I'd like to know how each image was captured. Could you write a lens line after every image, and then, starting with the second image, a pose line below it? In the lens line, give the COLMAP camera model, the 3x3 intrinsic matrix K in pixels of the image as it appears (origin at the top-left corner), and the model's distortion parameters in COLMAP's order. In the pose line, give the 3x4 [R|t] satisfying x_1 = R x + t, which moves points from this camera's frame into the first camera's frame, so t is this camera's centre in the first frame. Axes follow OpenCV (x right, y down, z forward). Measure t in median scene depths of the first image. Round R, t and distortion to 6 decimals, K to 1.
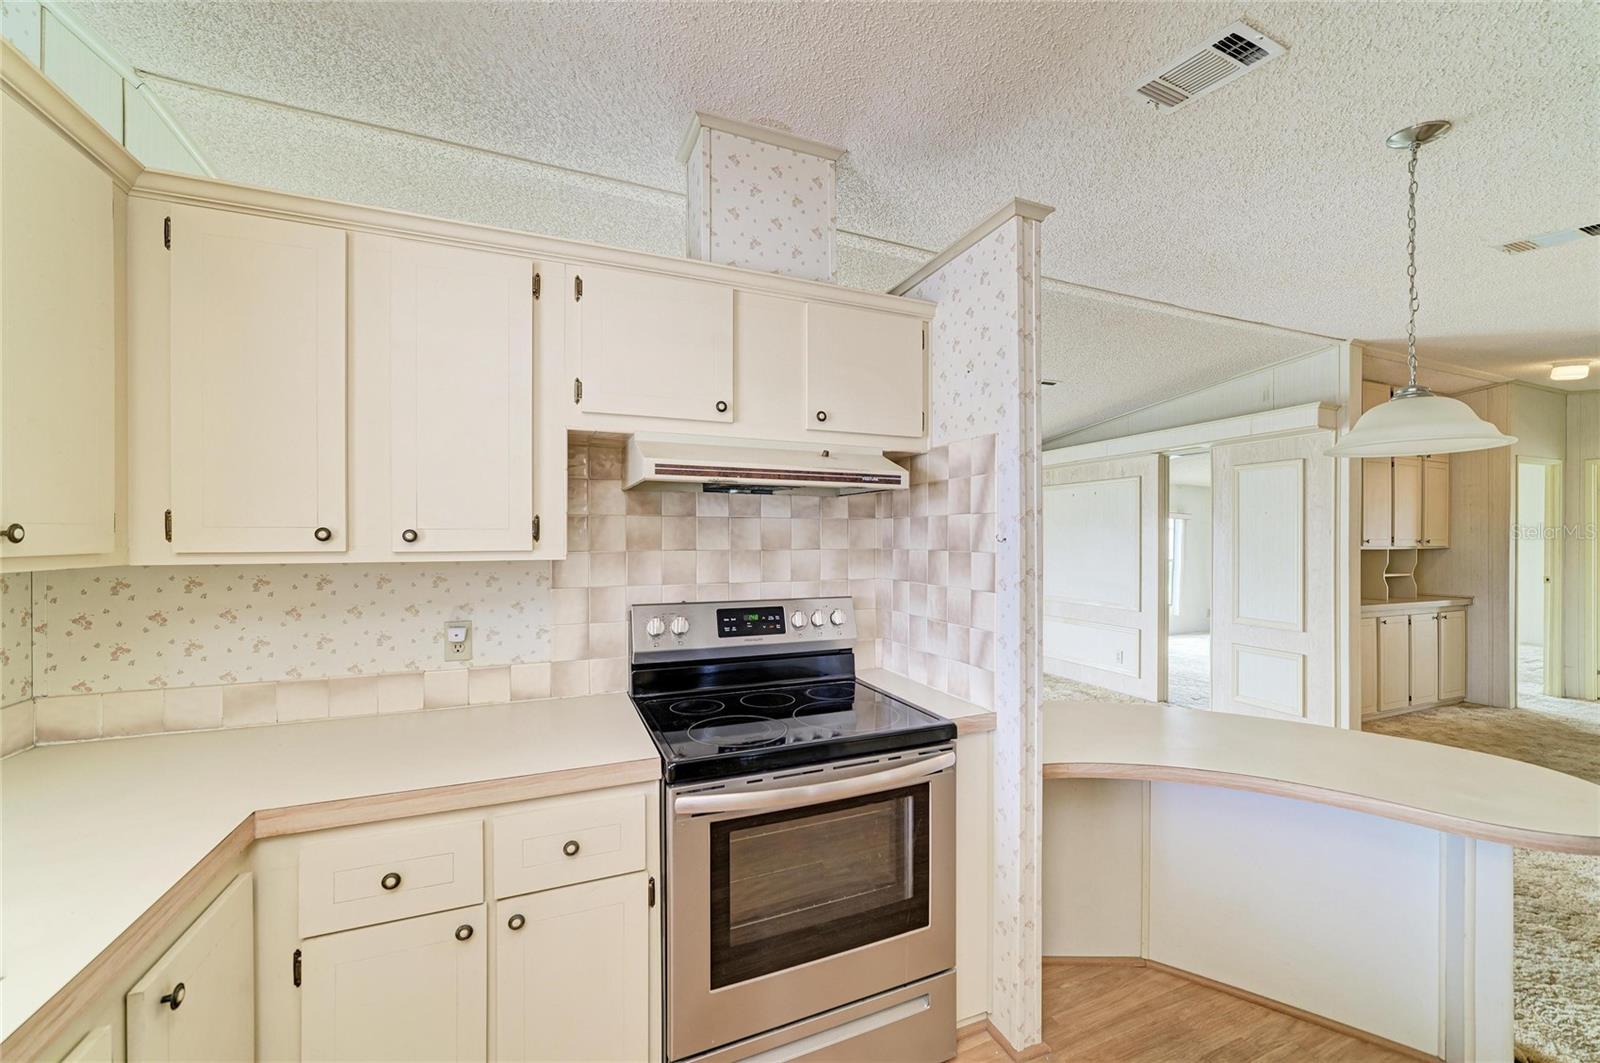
lens RADIAL K [[605.2, 0, 810.4], [0, 605.2, 537.0], [0, 0, 1]] dist [-0.015797, 0.004478]
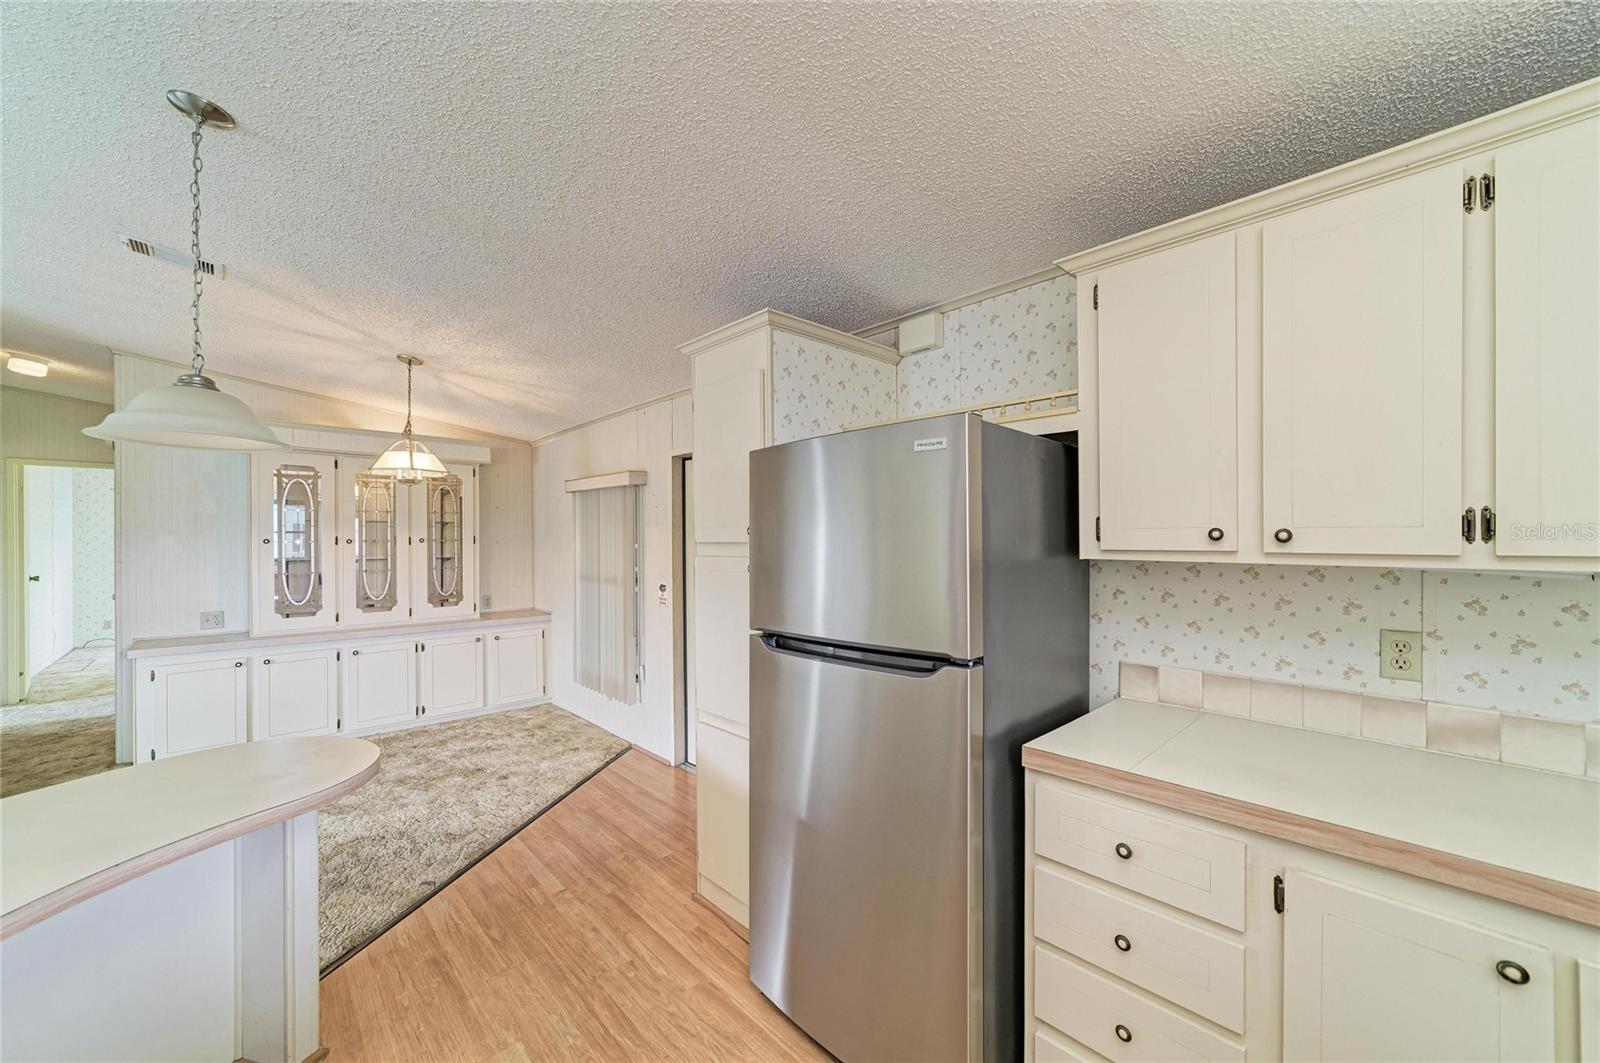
lens RADIAL K [[605.2, 0, 805.6], [0, 605.2, 540.5], [0, 0, 1]] dist [-0.015797, 0.004478]
pose [[-0.355174, -0.003053, 0.934795, -0.167522], [-0.000921, 0.999995, 0.002916, 0.001196], [-0.934800, 0.000174, -0.355175, 0.368513]]
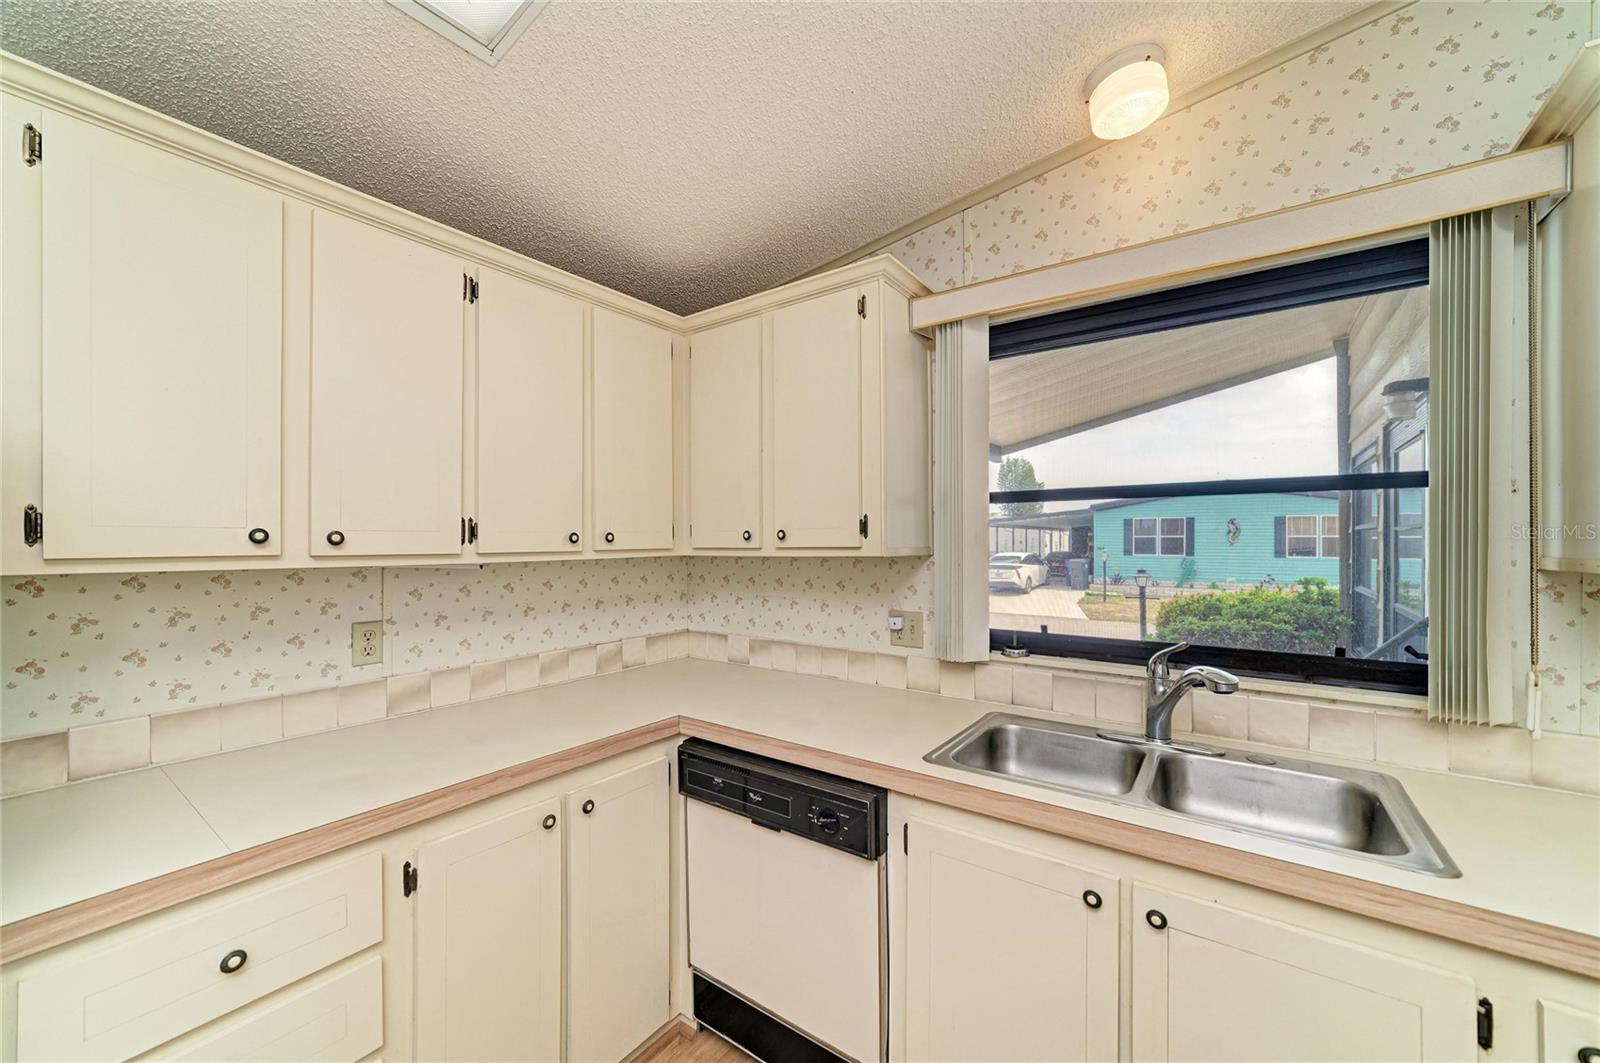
lens RADIAL K [[605.2, 0, 814.1], [0, 605.2, 538.5], [0, 0, 1]] dist [-0.015797, 0.004478]
pose [[-0.848780, -0.002793, -0.528738, 0.155073], [0.000685, 0.999979, -0.006383, 0.002400], [0.528745, -0.005780, -0.848761, 0.465057]]
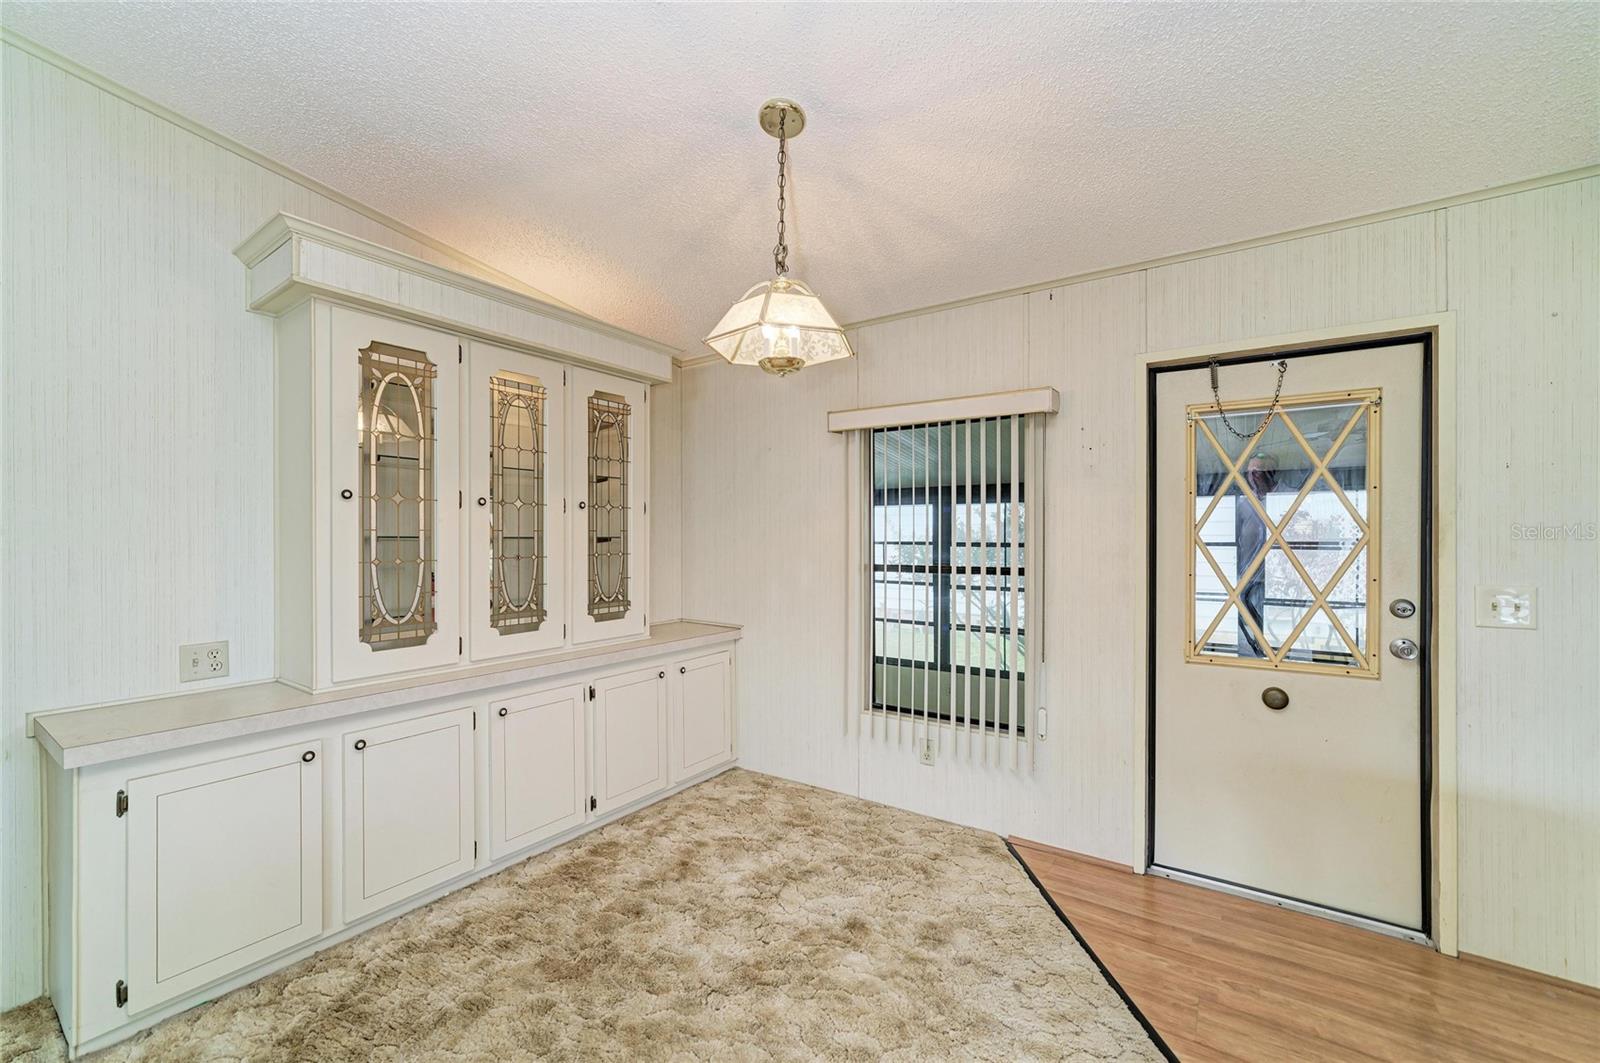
lens RADIAL K [[646.2, 0, 803.6], [0, 646.2, 542.4], [0, 0, 1]] dist [-0.009578, 0.004910]
pose [[-0.540874, -0.008406, 0.841062, 1.047613], [-0.004635, 0.999965, 0.007014, 0.076440], [-0.841091, -0.000104, -0.540894, 1.267605]]
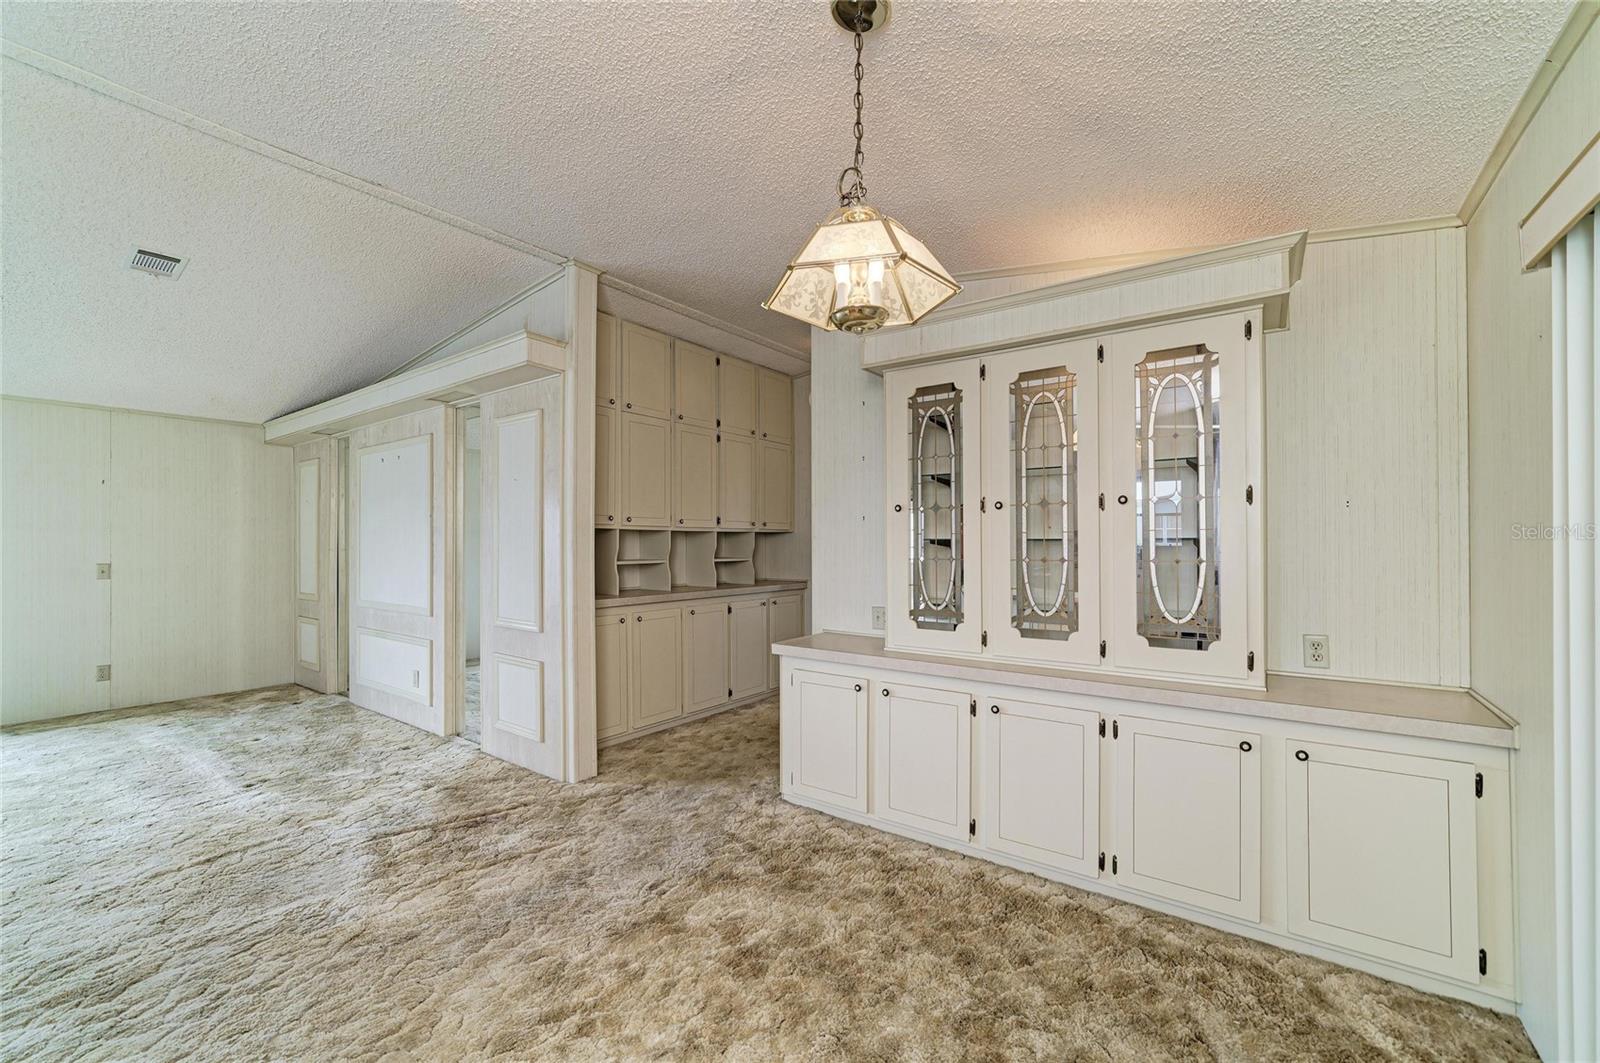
lens RADIAL K [[605.2, 0, 819.4], [0, 605.2, 549.5], [0, 0, 1]] dist [-0.015797, 0.004478]
pose [[0.836767, -0.013795, 0.547385, 1.441012], [0.002636, 0.999773, 0.021165, 0.071379], [-0.547553, -0.016267, 0.836613, 0.320152]]
